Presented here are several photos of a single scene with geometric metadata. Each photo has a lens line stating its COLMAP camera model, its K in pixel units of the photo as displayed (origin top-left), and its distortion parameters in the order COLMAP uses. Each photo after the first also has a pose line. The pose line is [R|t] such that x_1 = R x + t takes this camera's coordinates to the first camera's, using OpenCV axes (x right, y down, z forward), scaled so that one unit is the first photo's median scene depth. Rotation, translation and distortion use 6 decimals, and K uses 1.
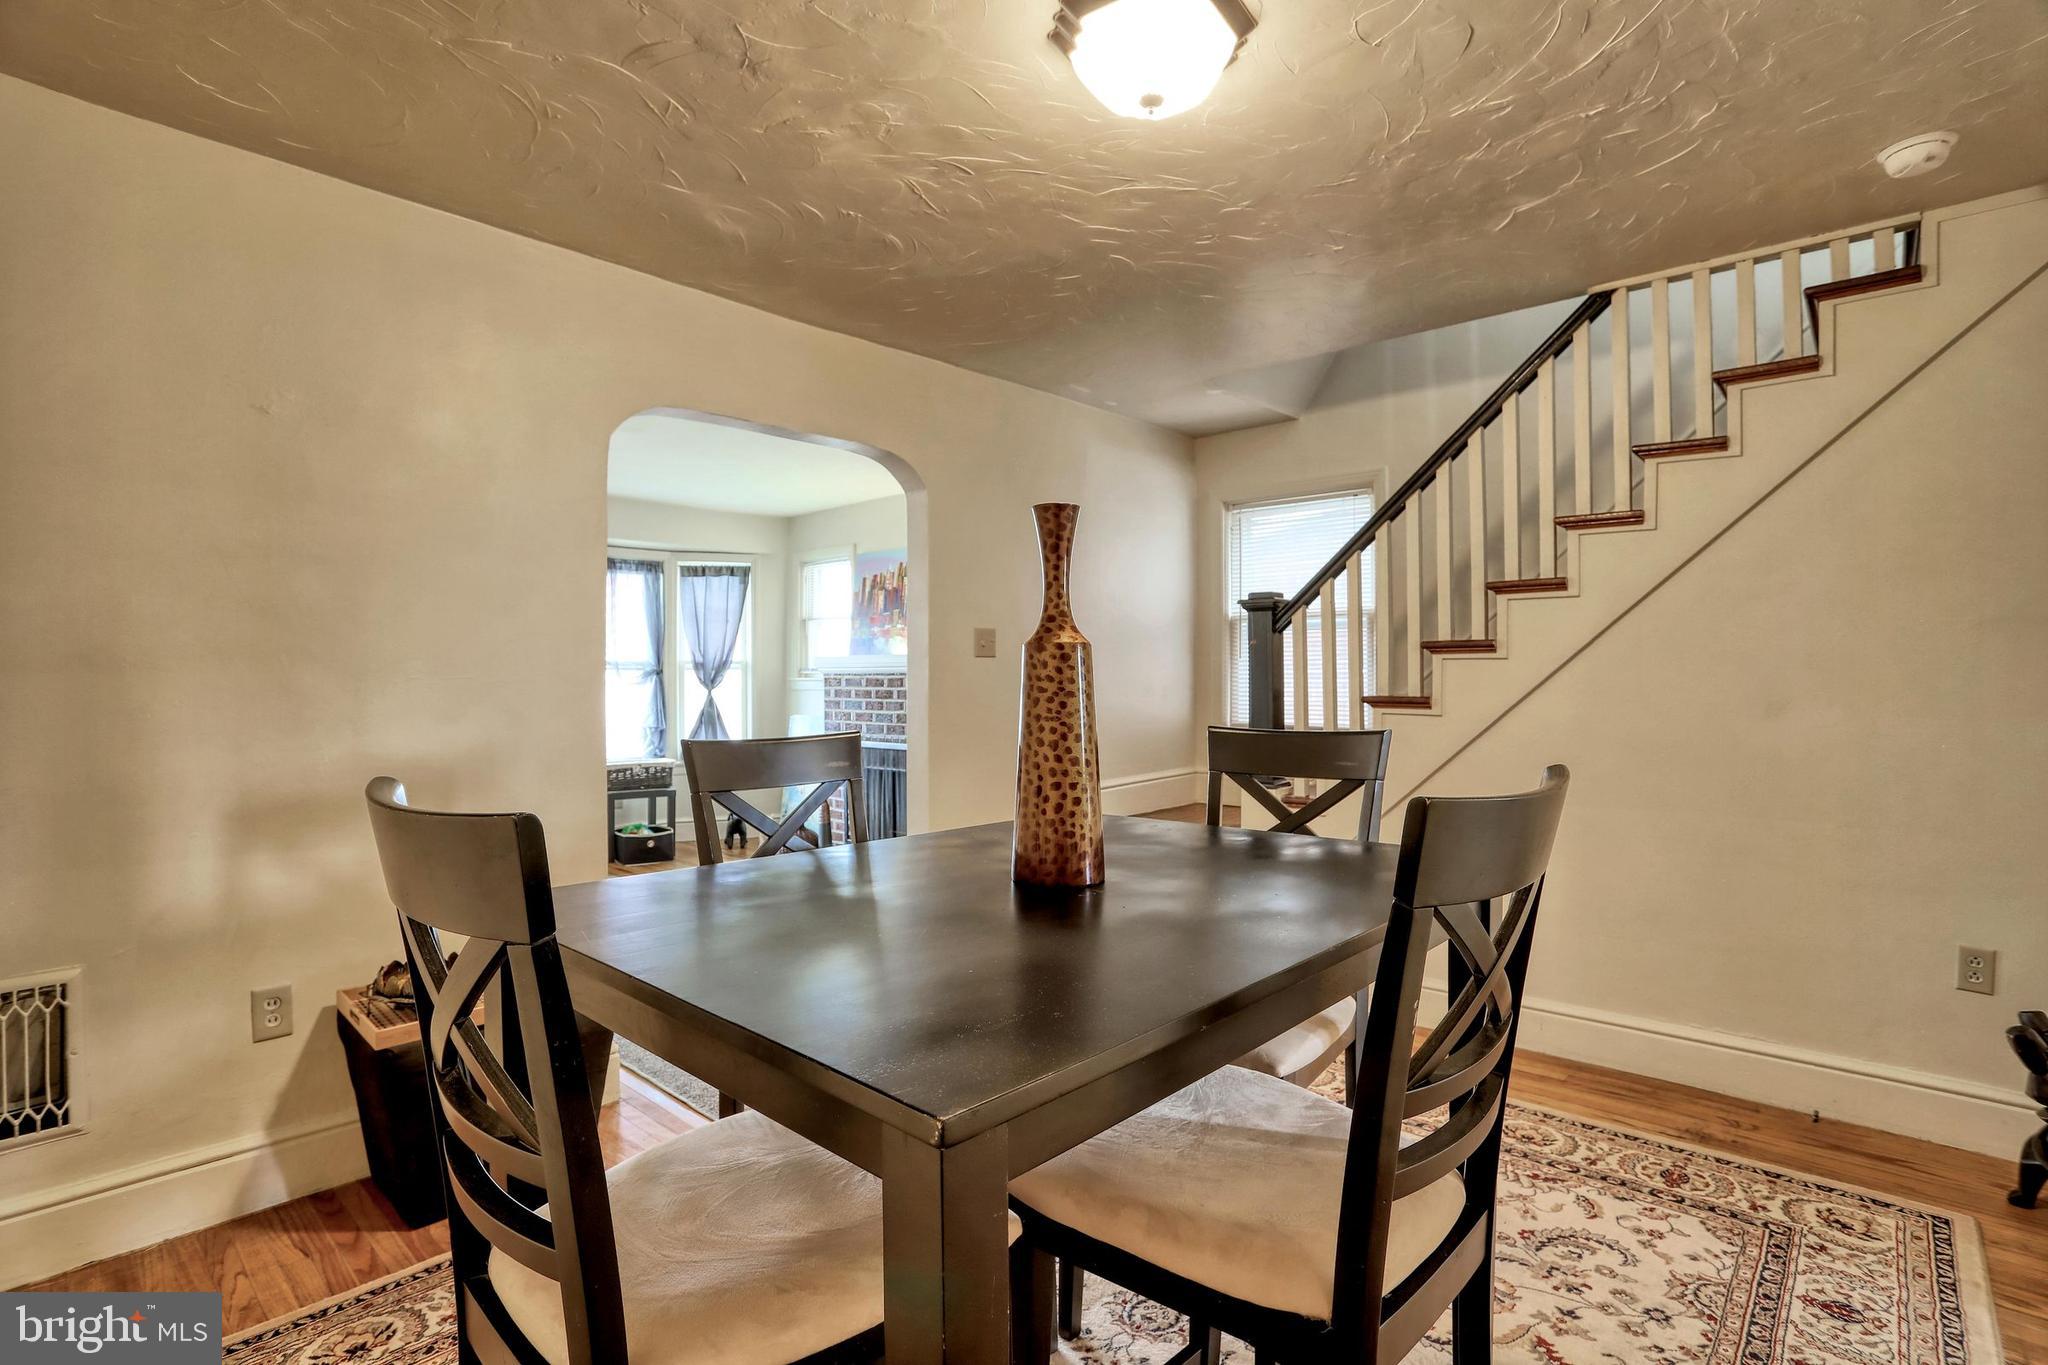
lens RADIAL K [[1074.4, 0, 1019.2], [0, 1074.4, 672.7], [0, 0, 1]] dist [-0.004142, 0.004979]
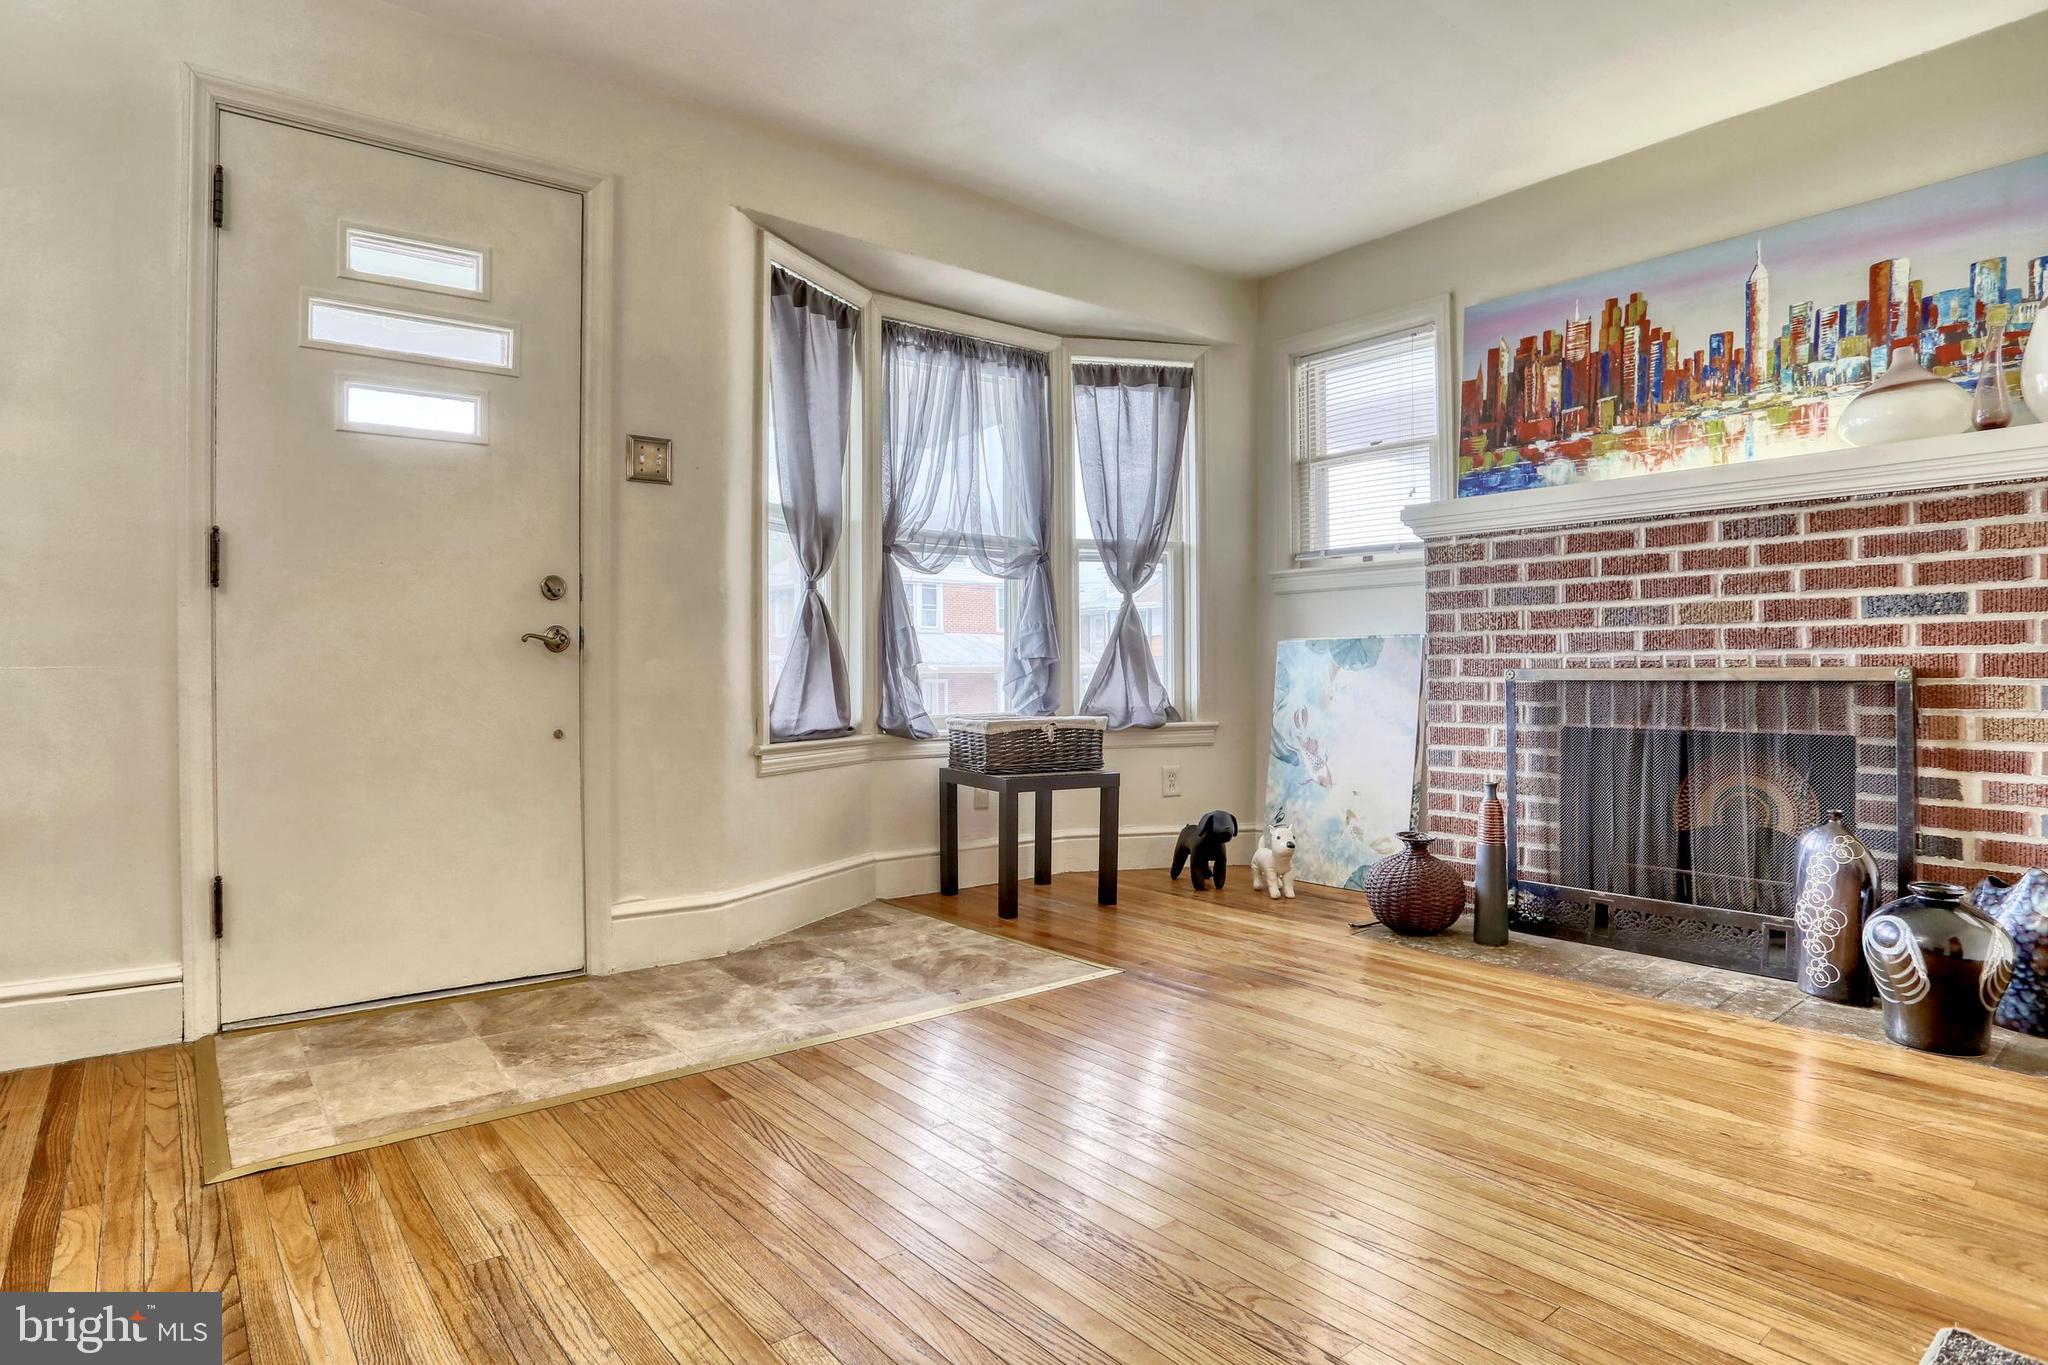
lens RADIAL K [[1218.1, 0, 1013.9], [0, 1218.1, 673.7], [0, 0, 1]] dist [-0.035150, 0.031185]
pose [[0.991288, 0.000345, -0.131709, -0.273341], [0.000849, 0.999959, 0.009008, 0.052915], [0.131706, -0.009041, 0.991248, 0.395887]]
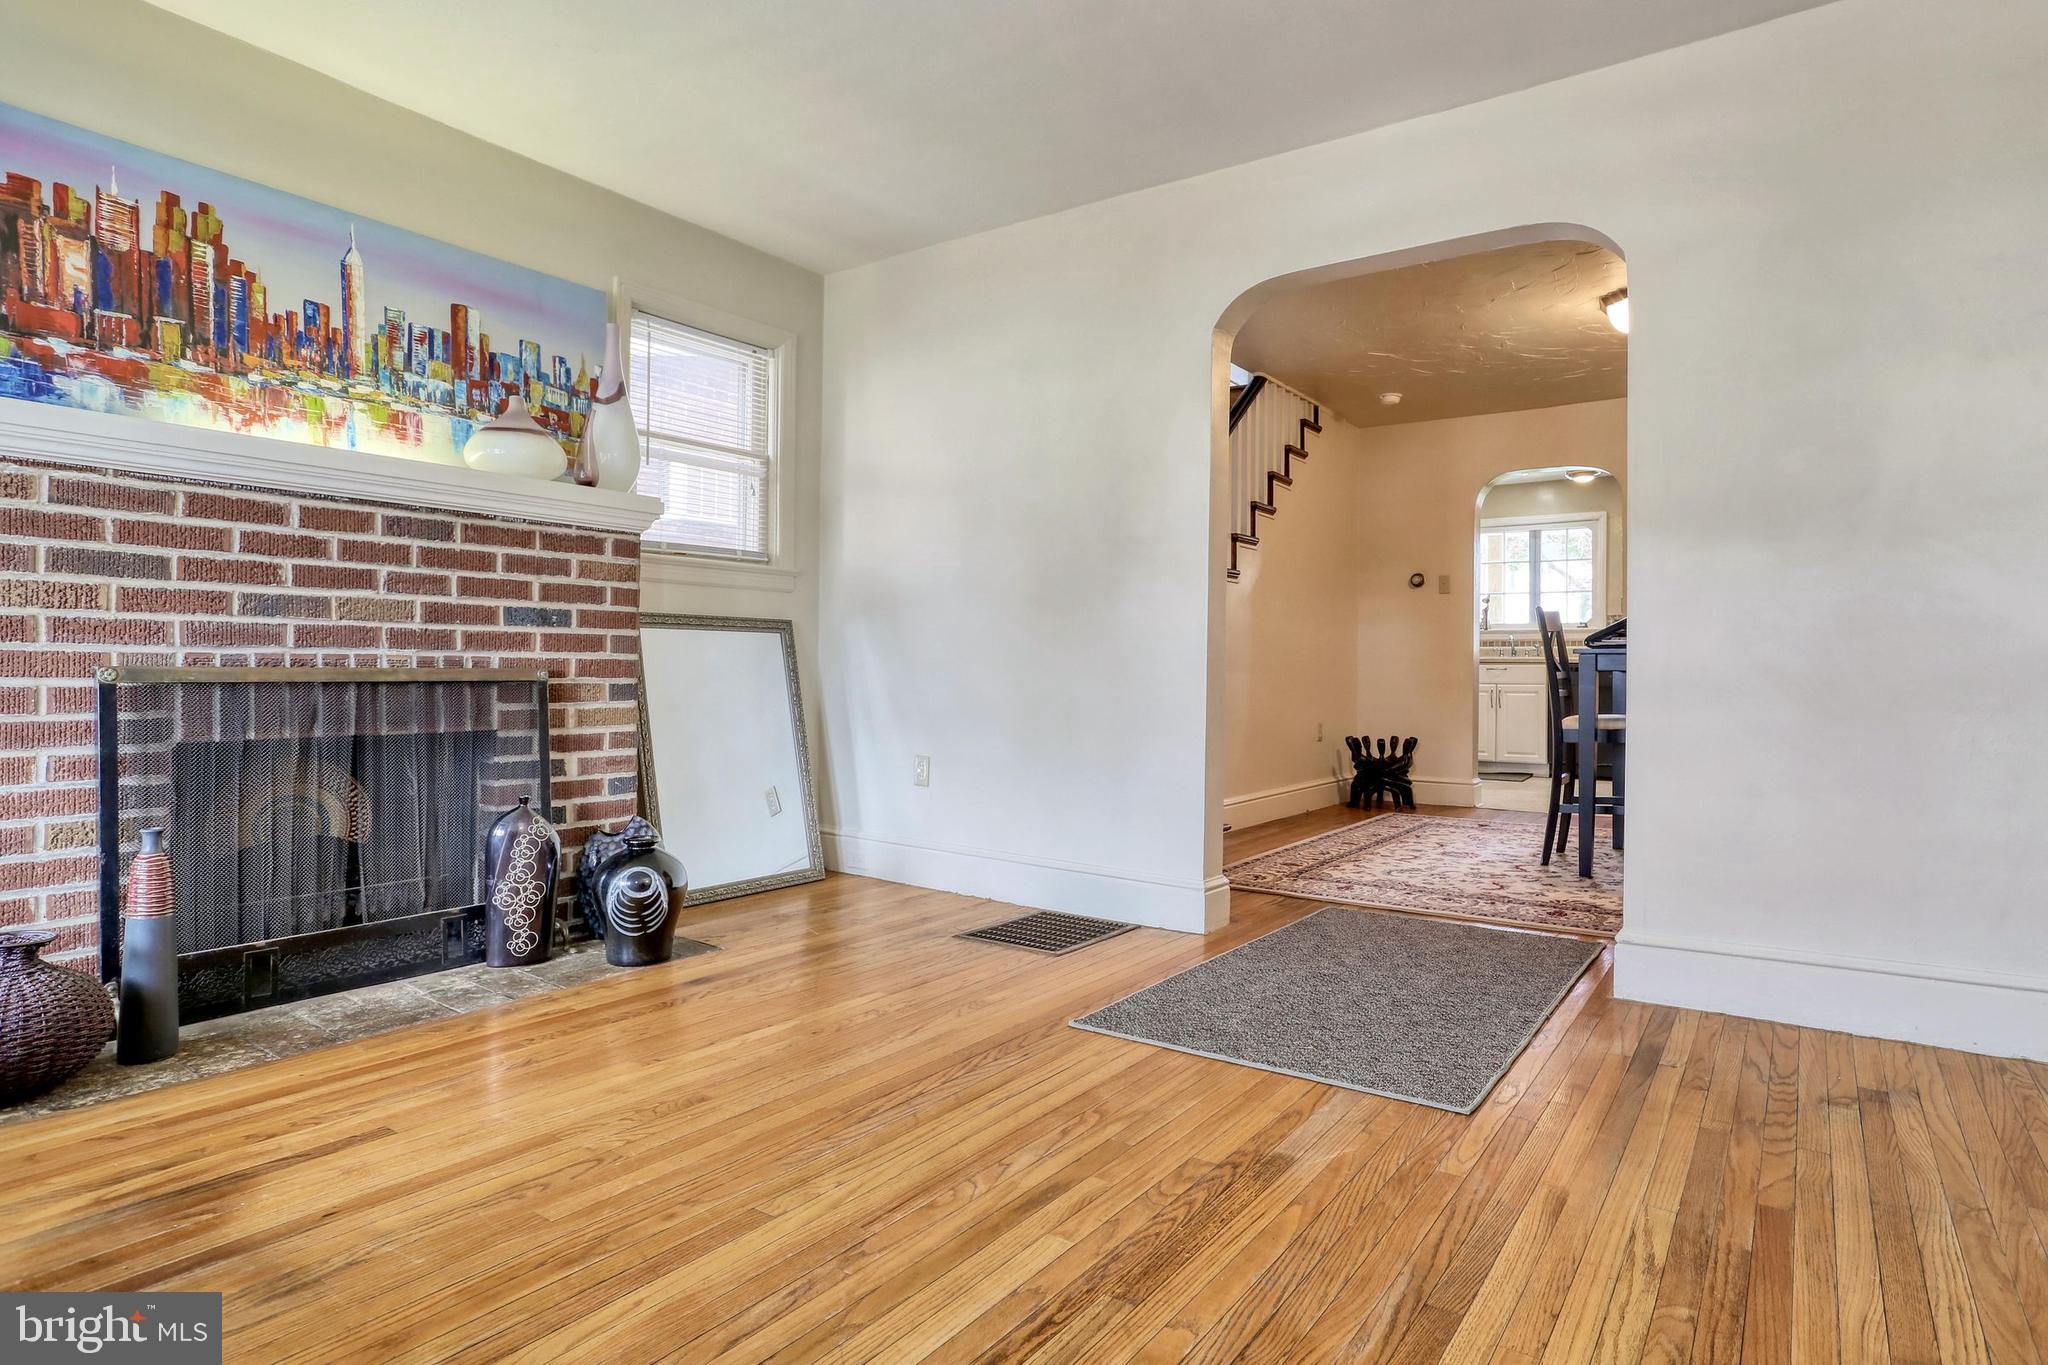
lens RADIAL K [[1218.1, 0, 1044.8], [0, 1218.1, 673.1], [0, 0, 1]] dist [-0.035150, 0.031185]
pose [[-0.224874, -0.001810, 0.974386, -0.521651], [-0.015464, 0.999879, -0.001711, 0.053814], [-0.974265, -0.015452, -0.224875, 0.715151]]
